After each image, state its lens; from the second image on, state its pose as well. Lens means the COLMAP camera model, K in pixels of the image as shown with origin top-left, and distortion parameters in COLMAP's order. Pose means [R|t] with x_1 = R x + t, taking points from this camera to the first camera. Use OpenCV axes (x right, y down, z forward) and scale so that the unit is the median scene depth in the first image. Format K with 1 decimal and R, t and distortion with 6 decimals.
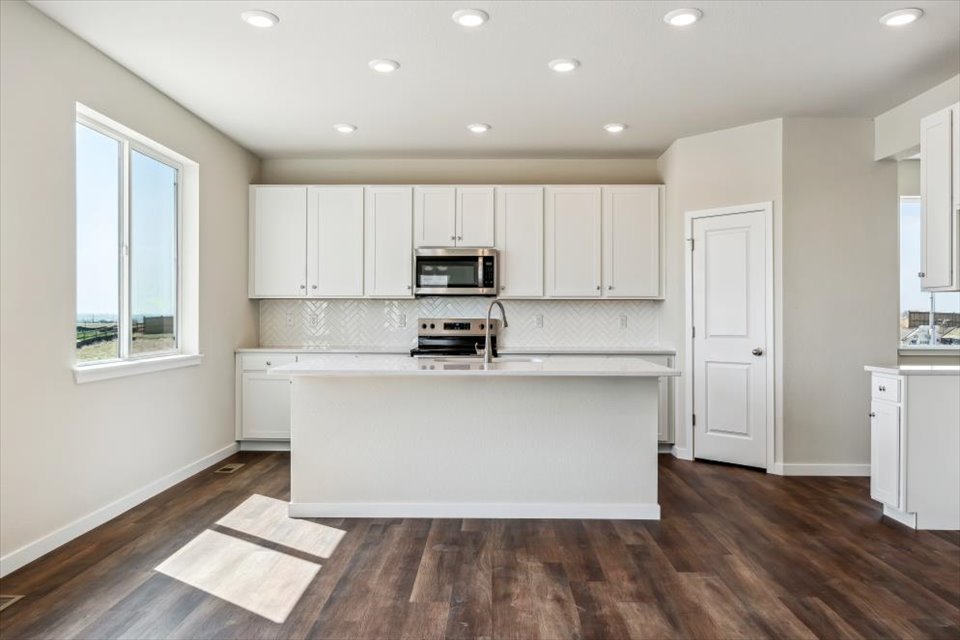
lens RADIAL K [[664.3, 0, 481.3], [0, 664.3, 315.6], [0, 0, 1]] dist [0.003850, 0.001679]
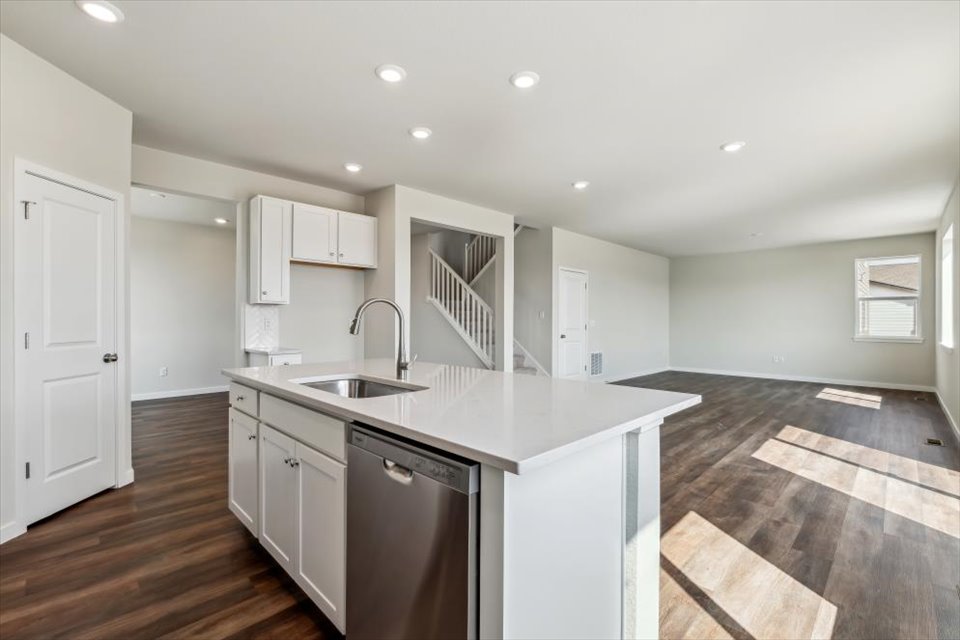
lens RADIAL K [[428.4, 0, 481.4], [0, 428.4, 320.0], [0, 0, 1]] dist [-0.004753, -0.000655]
pose [[-0.723739, -0.001930, 0.690072, -0.292924], [-0.006354, 0.999972, -0.003867, 0.002369], [-0.690045, -0.007184, -0.723731, 0.938092]]
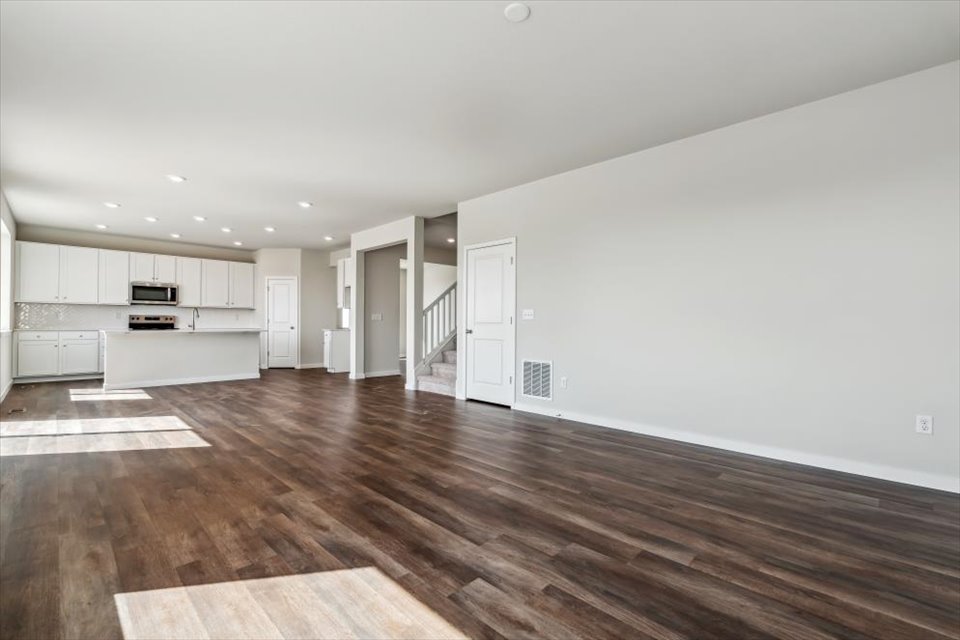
lens RADIAL K [[428.4, 0, 481.4], [0, 428.4, 320.0], [0, 0, 1]] dist [-0.004753, -0.000655]
pose [[0.694404, 0.007693, 0.719544, -0.313003], [-0.006835, 0.999968, -0.004095, 0.019998], [-0.719552, -0.002074, 0.694435, -0.785720]]
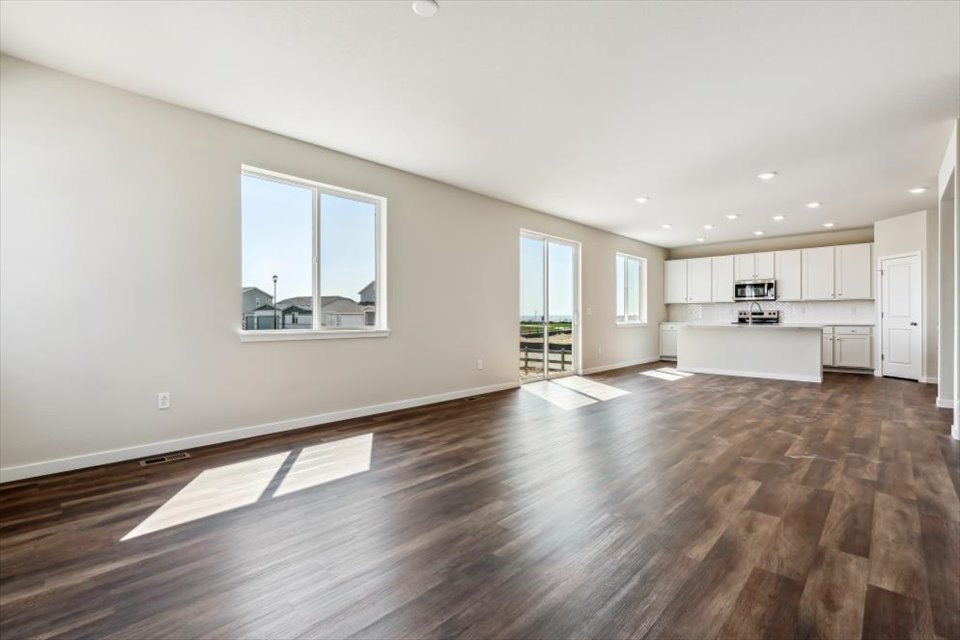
lens RADIAL K [[428.4, 0, 481.4], [0, 428.4, 320.0], [0, 0, 1]] dist [-0.004753, -0.000655]
pose [[0.730024, 0.001497, -0.683420, 0.297527], [0.005492, 0.999952, 0.008057, 0.021908], [0.683400, -0.009636, 0.729981, -0.785203]]
